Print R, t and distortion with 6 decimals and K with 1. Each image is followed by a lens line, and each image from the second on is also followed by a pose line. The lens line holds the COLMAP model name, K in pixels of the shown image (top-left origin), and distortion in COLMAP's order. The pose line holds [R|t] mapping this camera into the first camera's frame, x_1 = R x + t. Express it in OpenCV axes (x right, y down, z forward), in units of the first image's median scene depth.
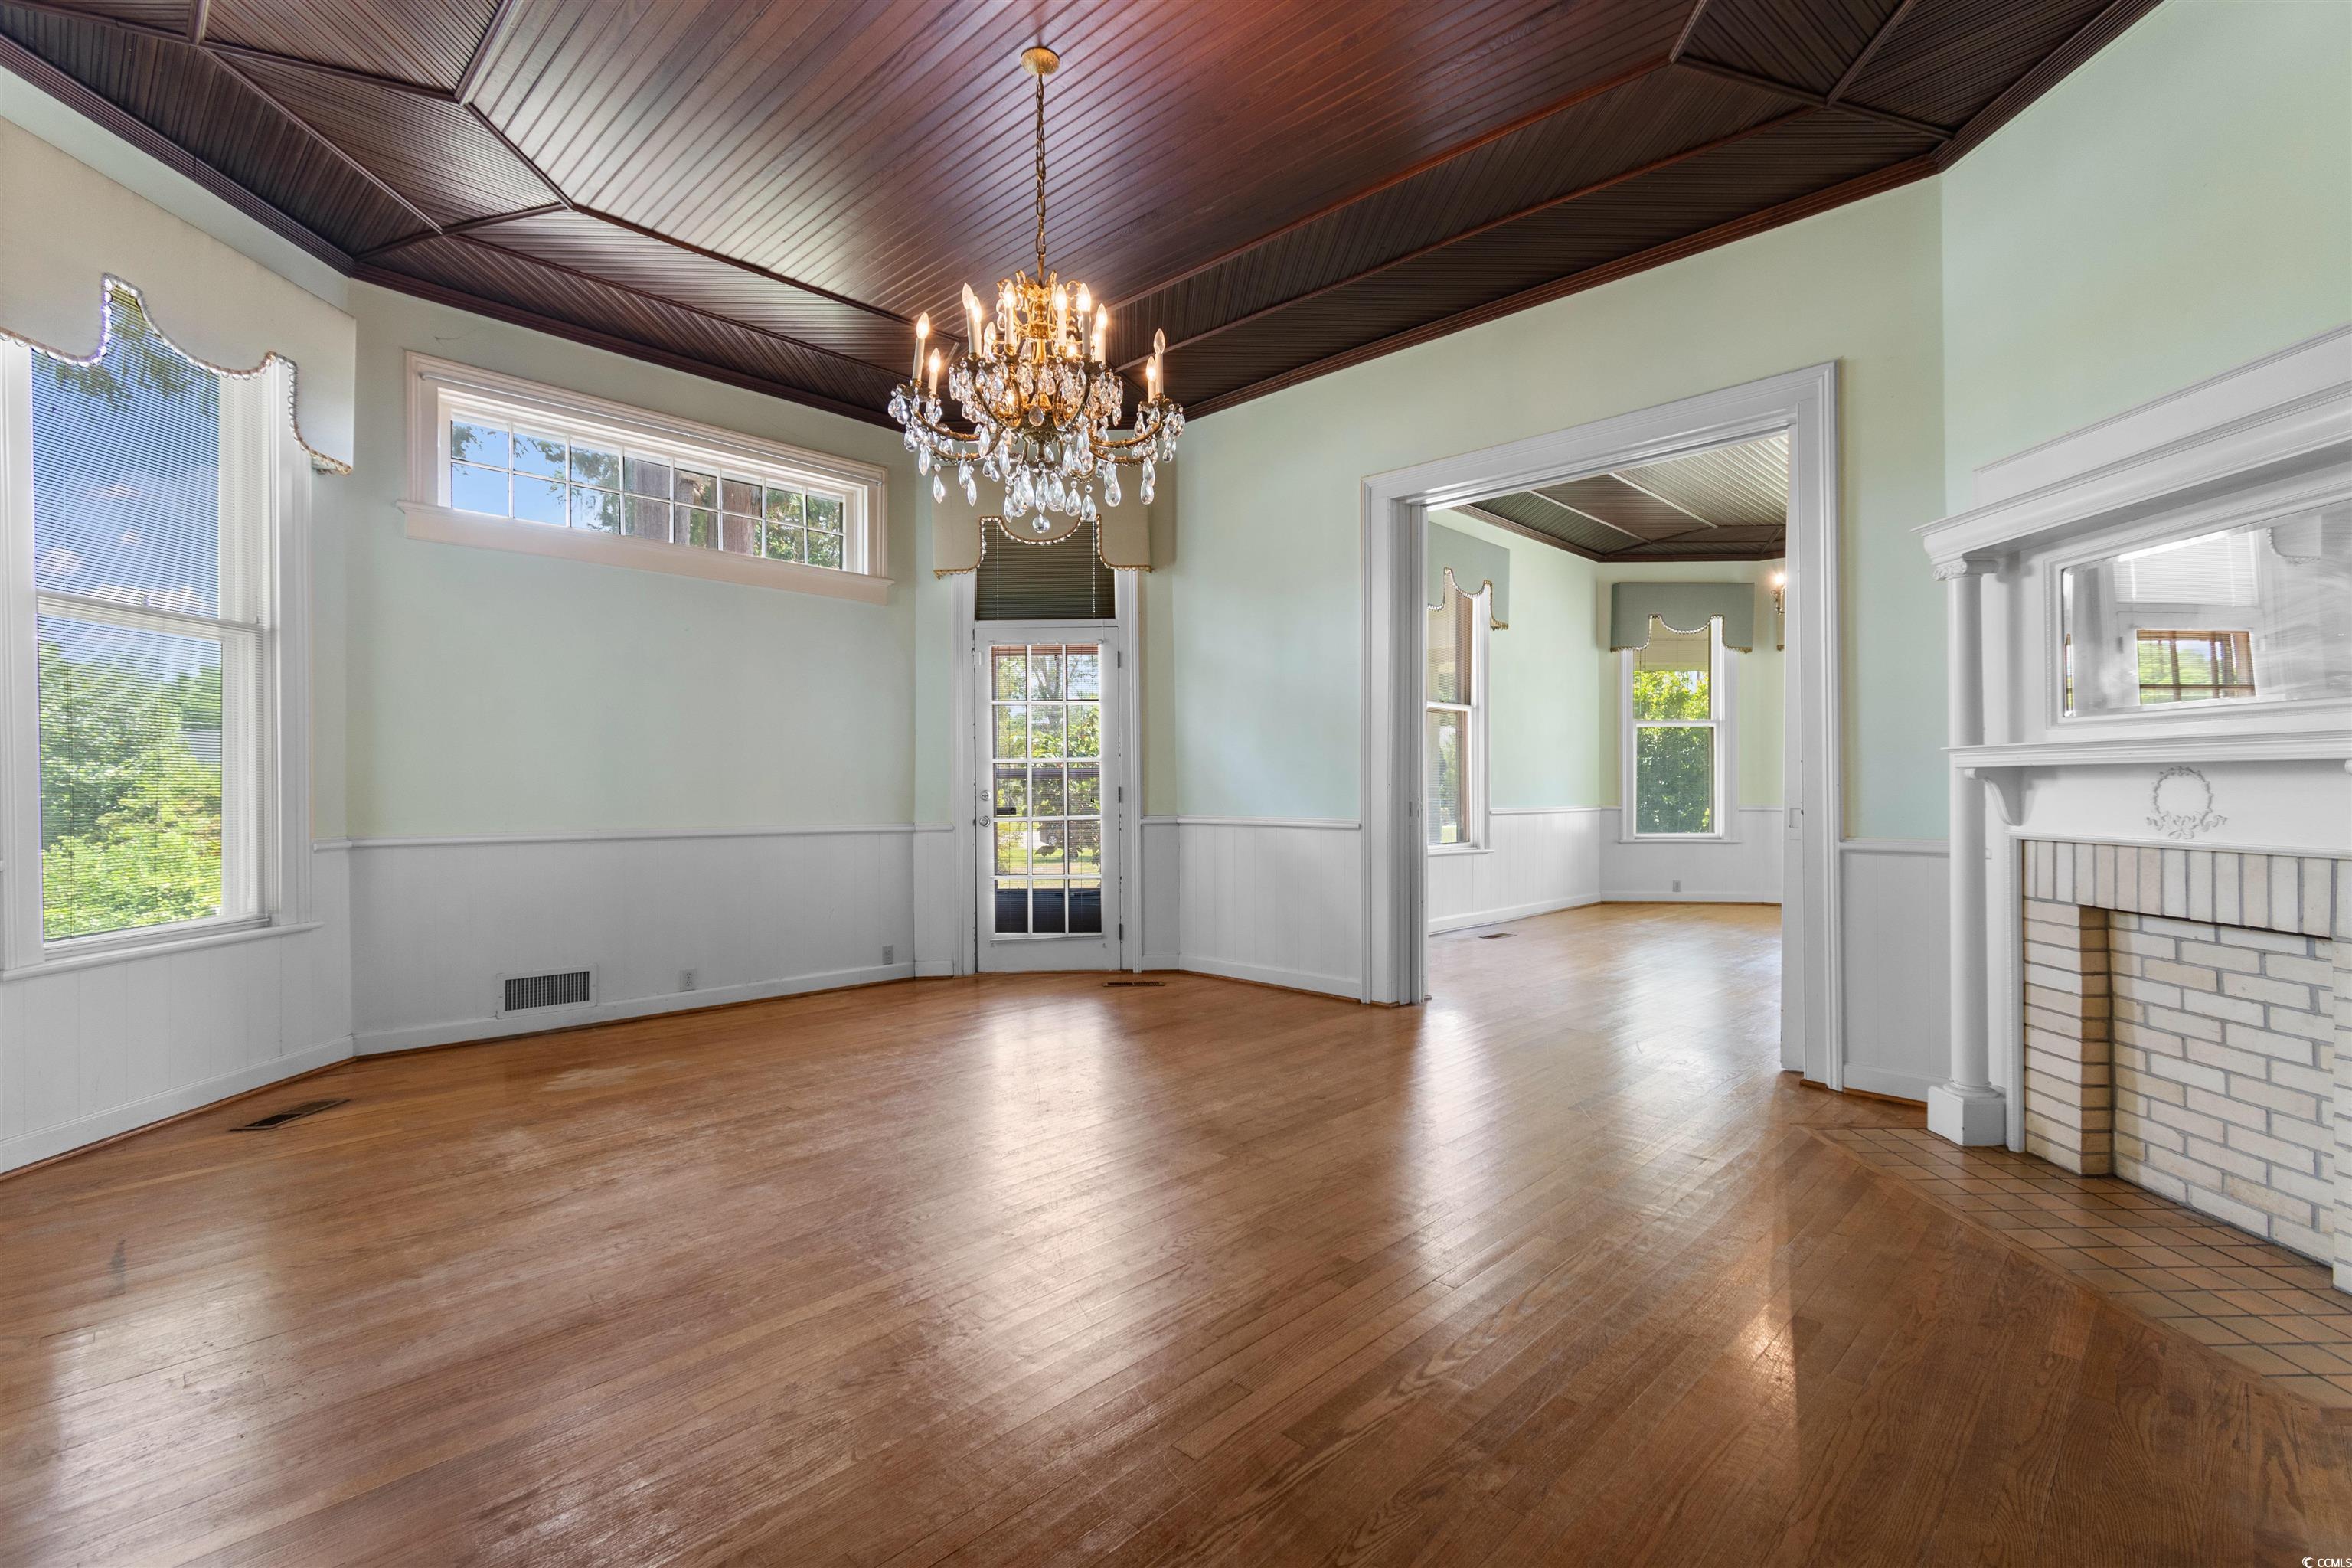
lens RADIAL K [[1050.1, 0, 1183.2], [0, 1050.1, 790.1], [0, 0, 1]] dist [0.003262, 0.000276]
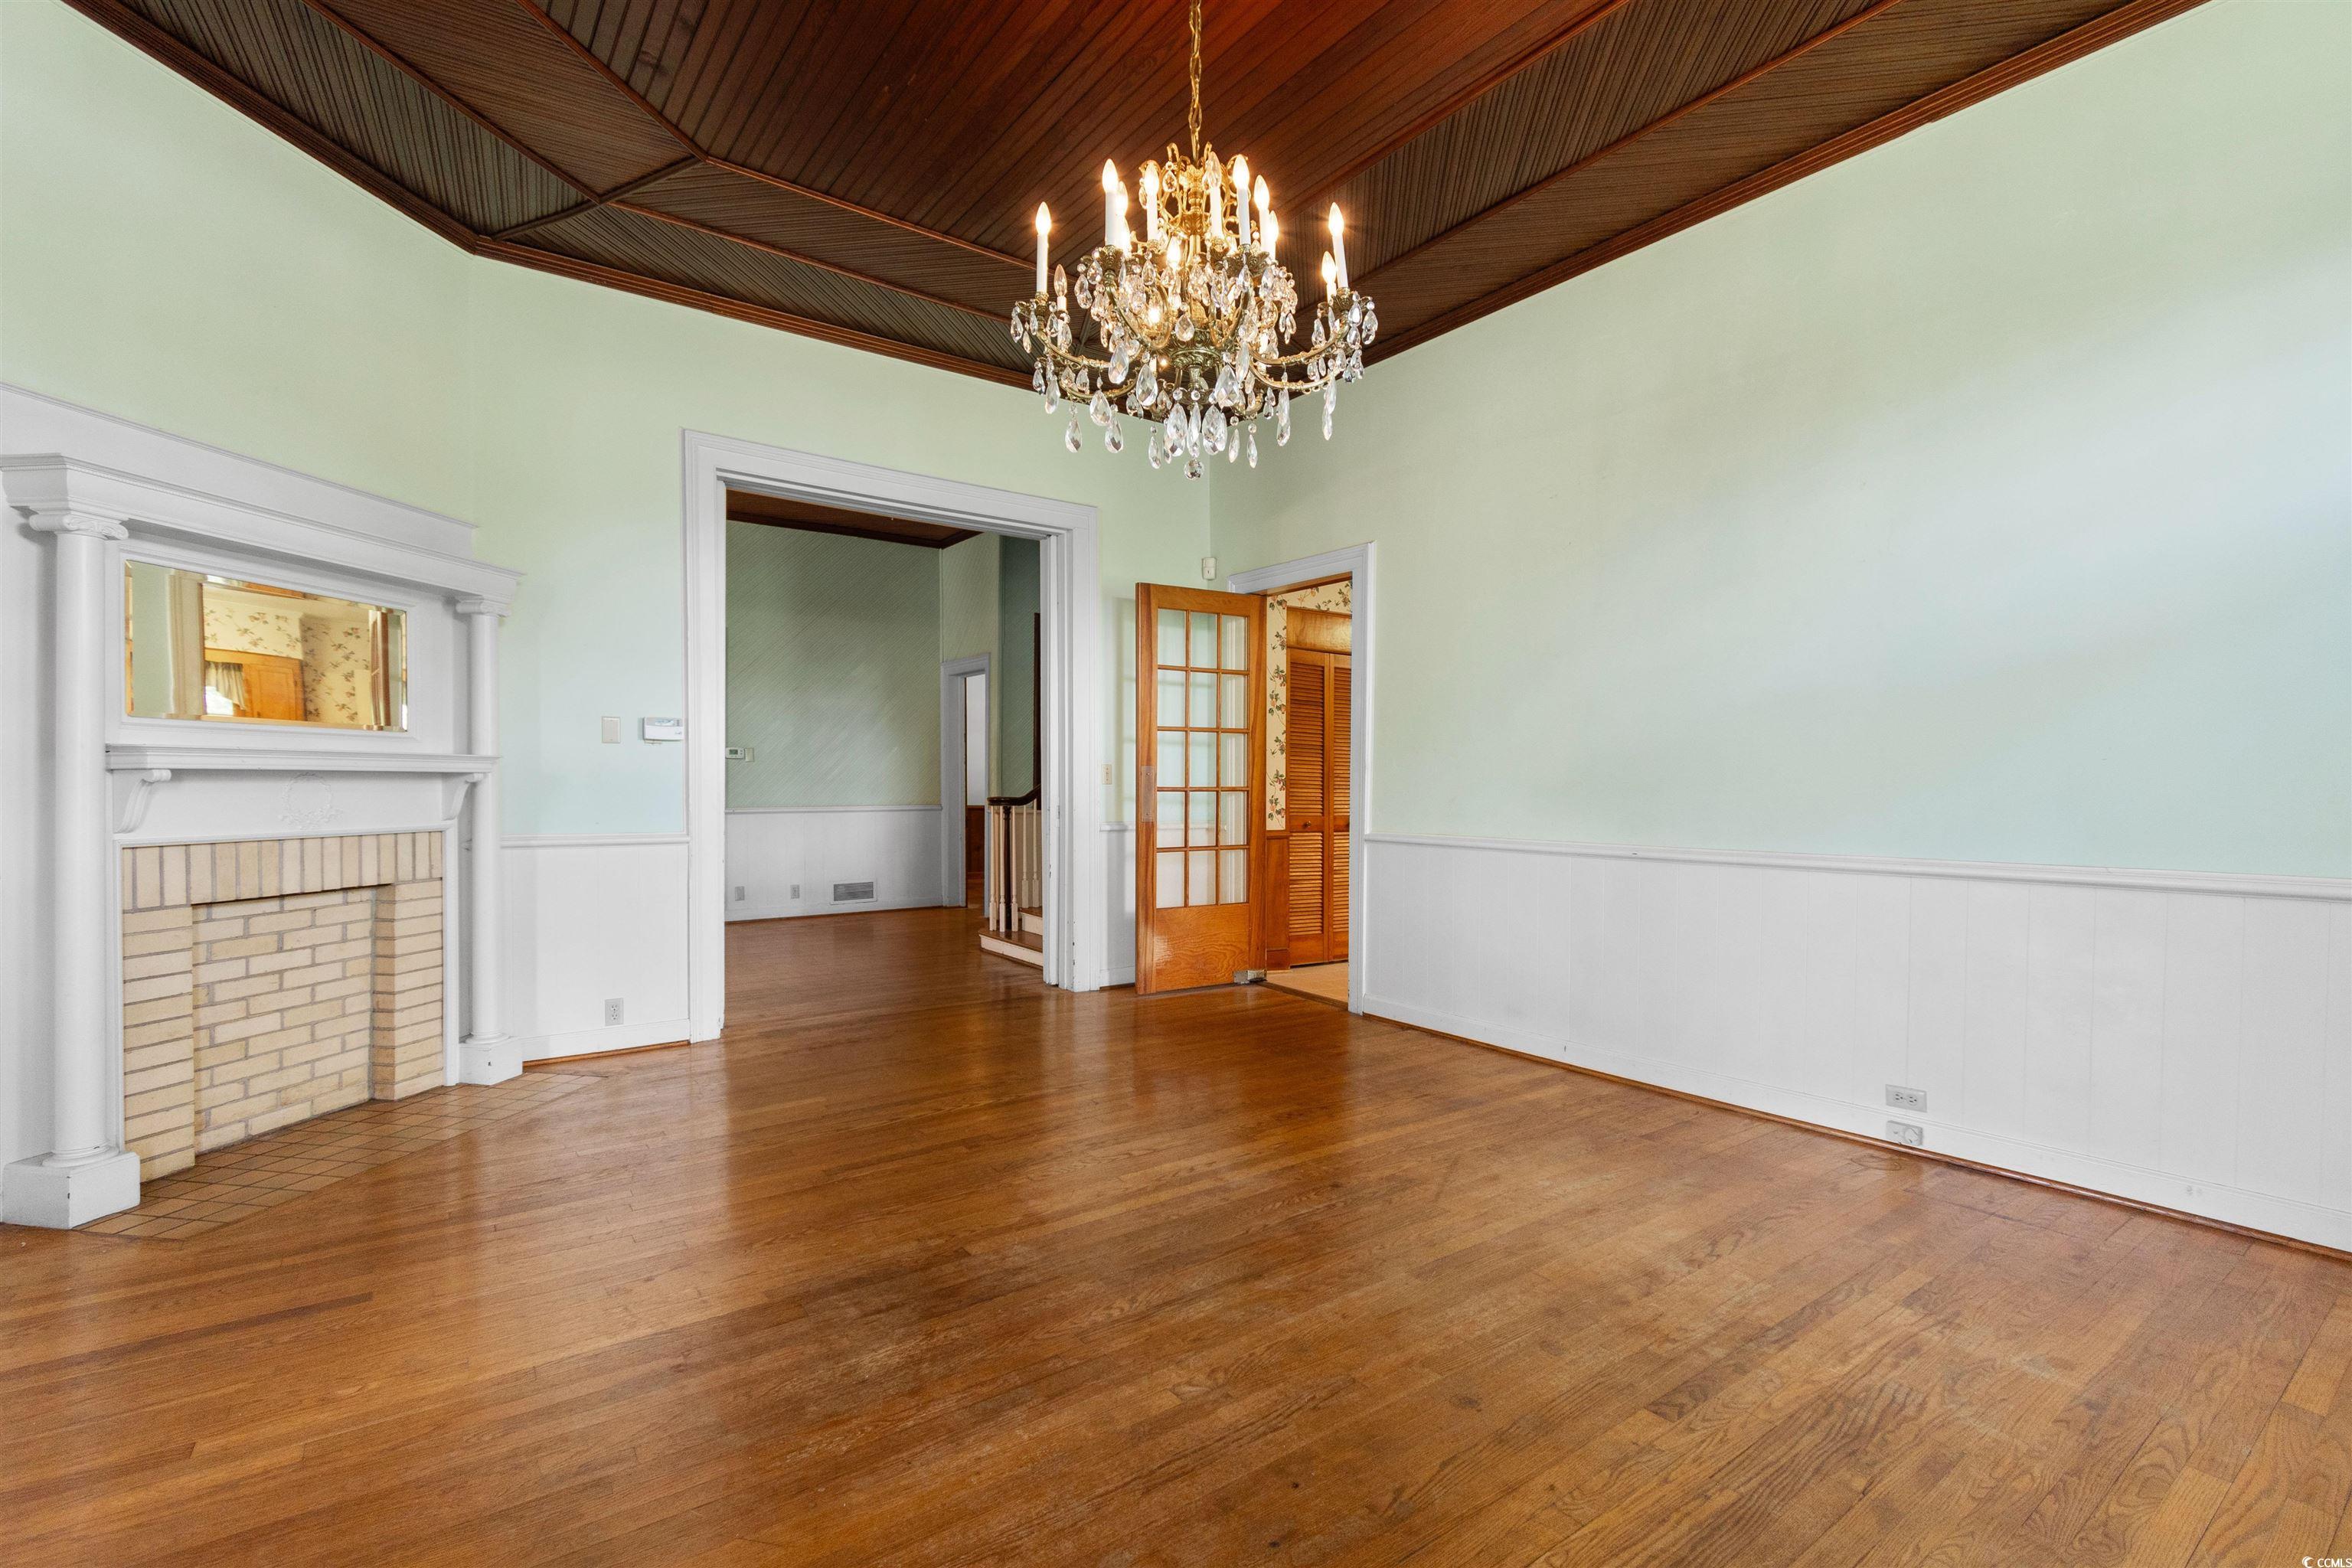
lens RADIAL K [[1050.1, 0, 1172.7], [0, 1050.1, 787.9], [0, 0, 1]] dist [0.003262, 0.000276]
pose [[-0.983580, 0.000185, 0.180474, -0.310407], [0.001551, 0.999971, 0.007431, -0.012712], [-0.180468, 0.007588, -0.983552, 2.041774]]
